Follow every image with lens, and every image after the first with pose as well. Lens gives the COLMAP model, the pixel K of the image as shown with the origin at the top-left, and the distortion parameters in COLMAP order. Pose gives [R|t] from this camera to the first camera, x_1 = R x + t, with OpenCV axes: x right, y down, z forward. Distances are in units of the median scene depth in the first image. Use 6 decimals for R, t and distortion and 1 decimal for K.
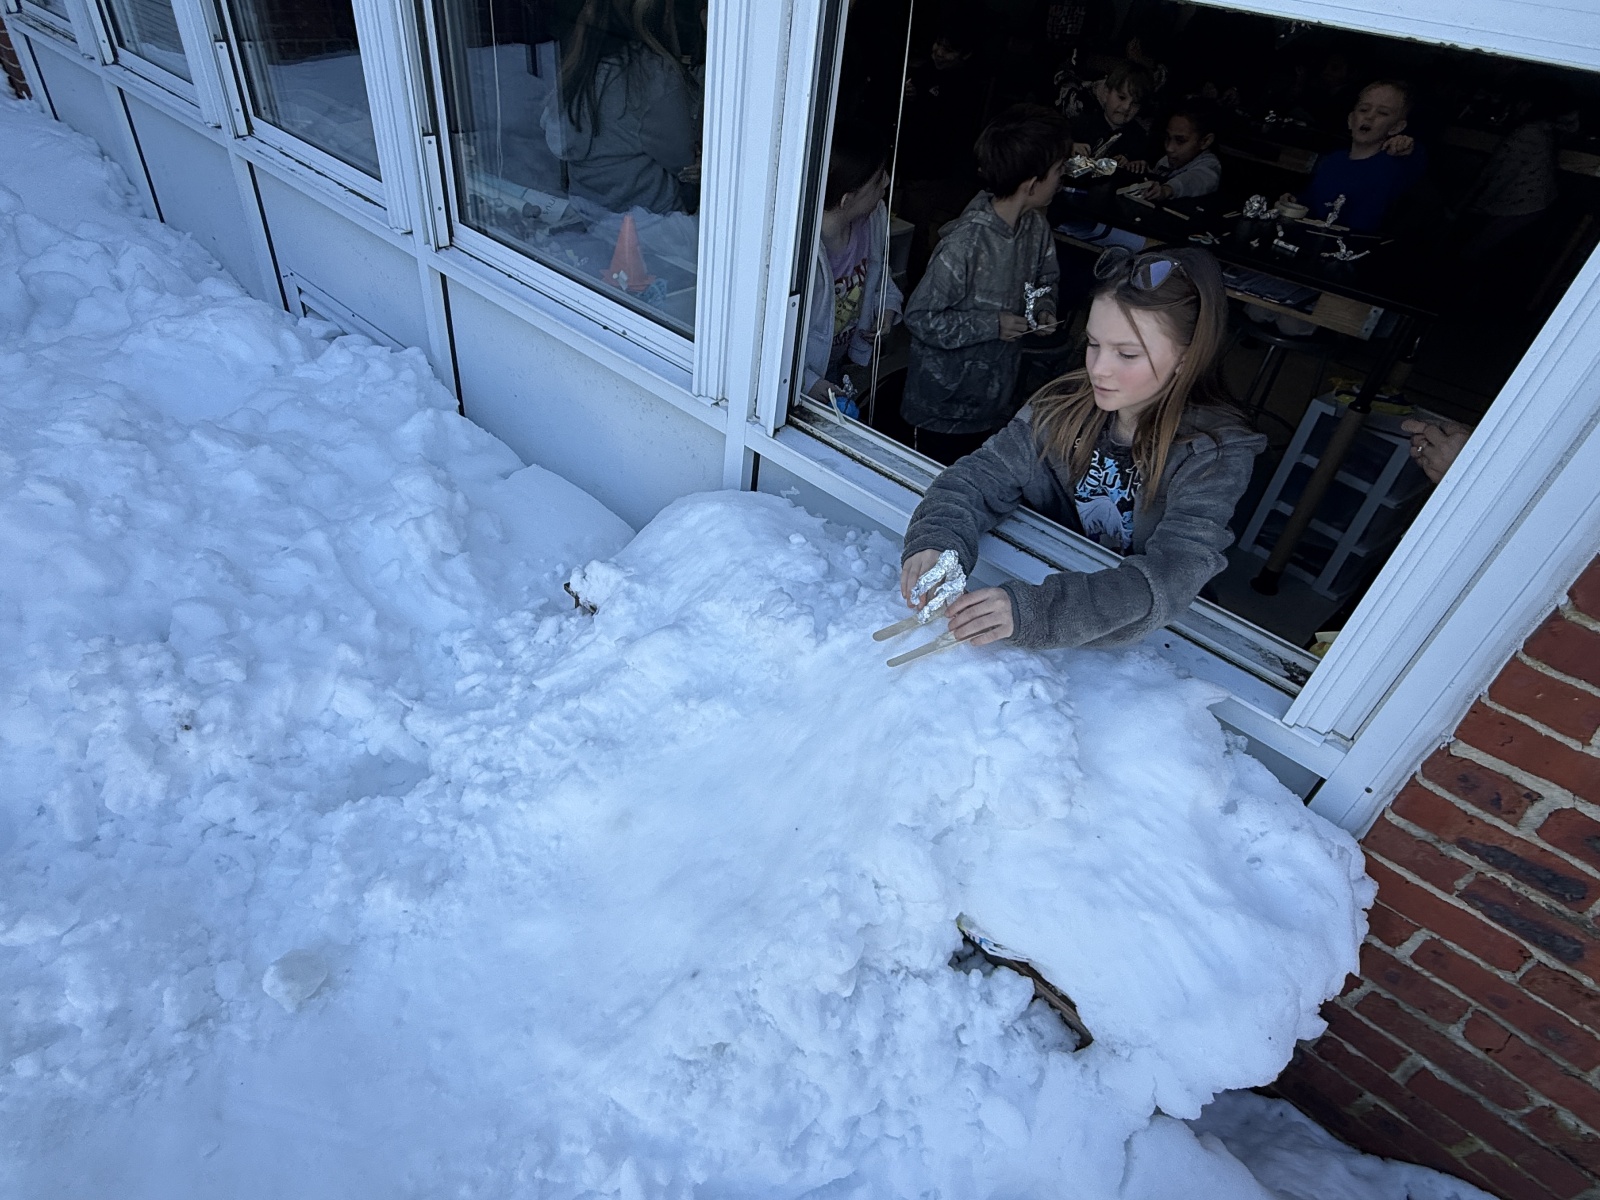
lens RADIAL K [[879.5, 0, 792.8], [0, 879.5, 601.8], [0, 0, 1]] dist [-0.000126, -0.000861]
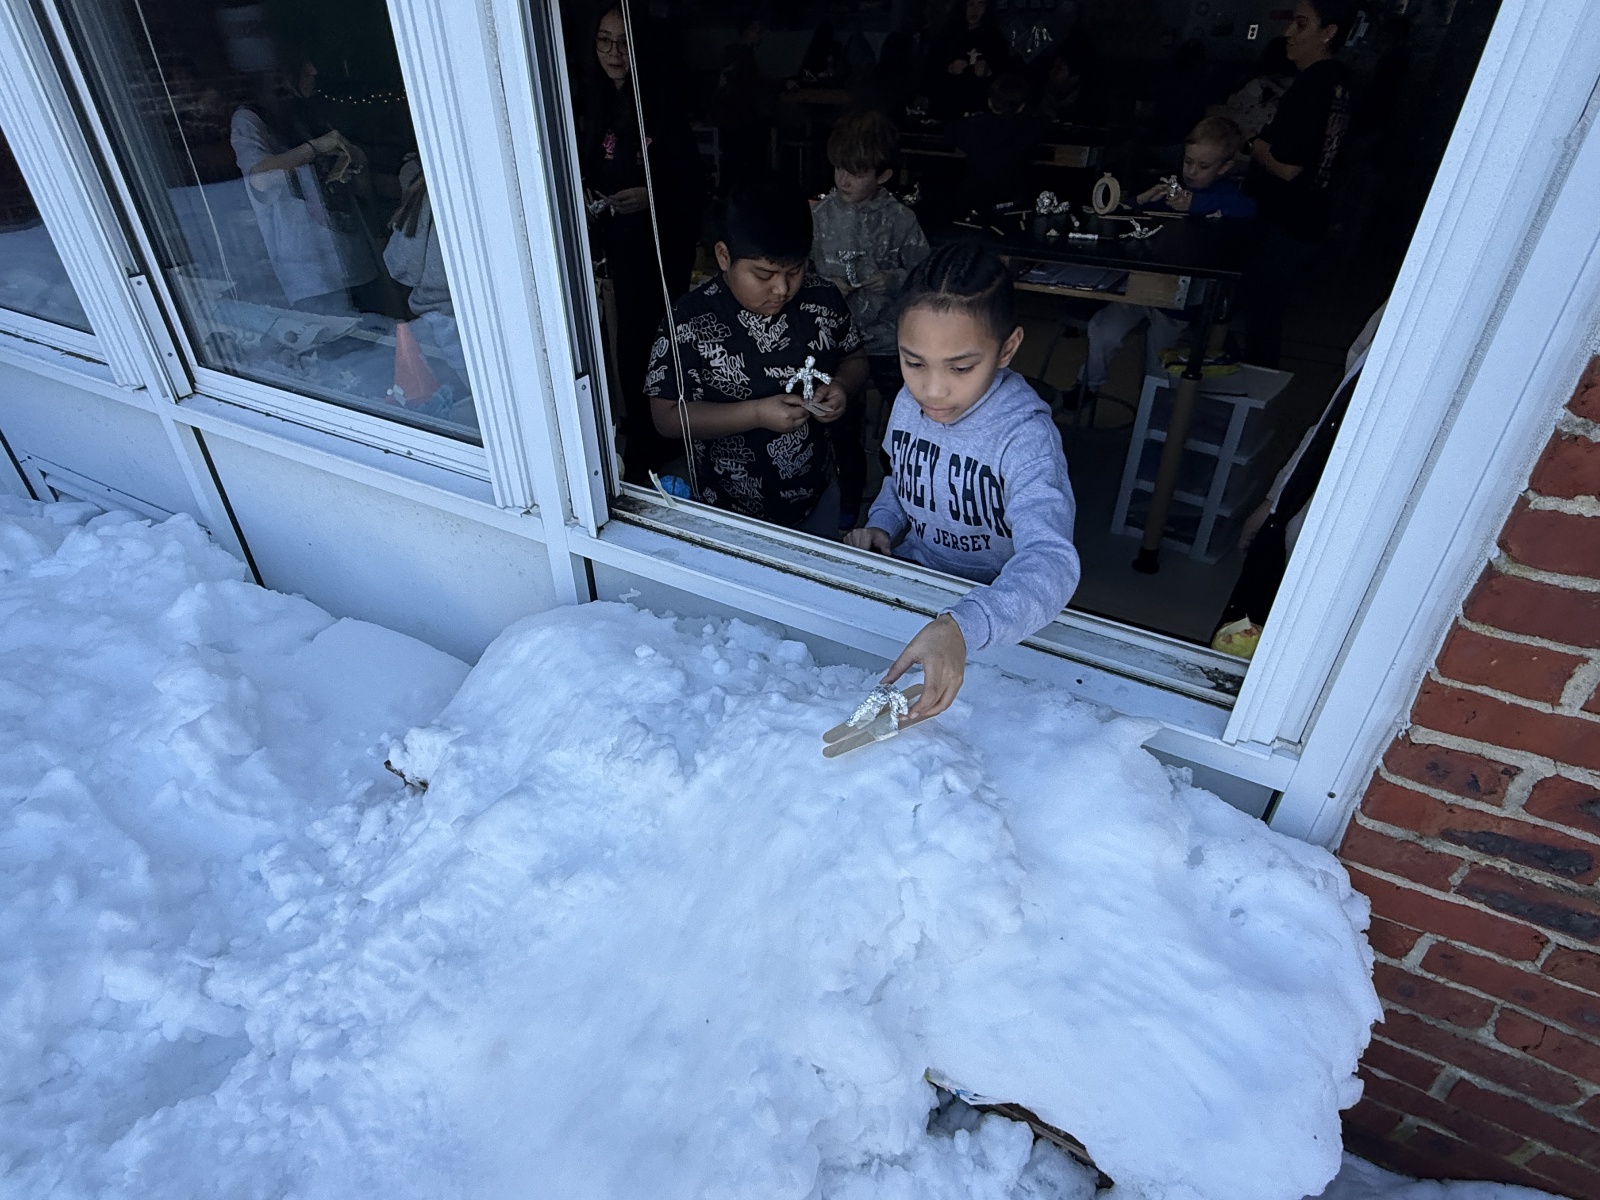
lens RADIAL K [[879.5, 0, 804.4], [0, 879.5, 604.6], [0, 0, 1]] dist [-0.000126, -0.000861]
pose [[0.966813, -0.221094, 0.128022, 0.060722], [0.228062, 0.972722, -0.042418, -0.048111], [-0.115151, 0.070207, 0.990864, 0.146494]]
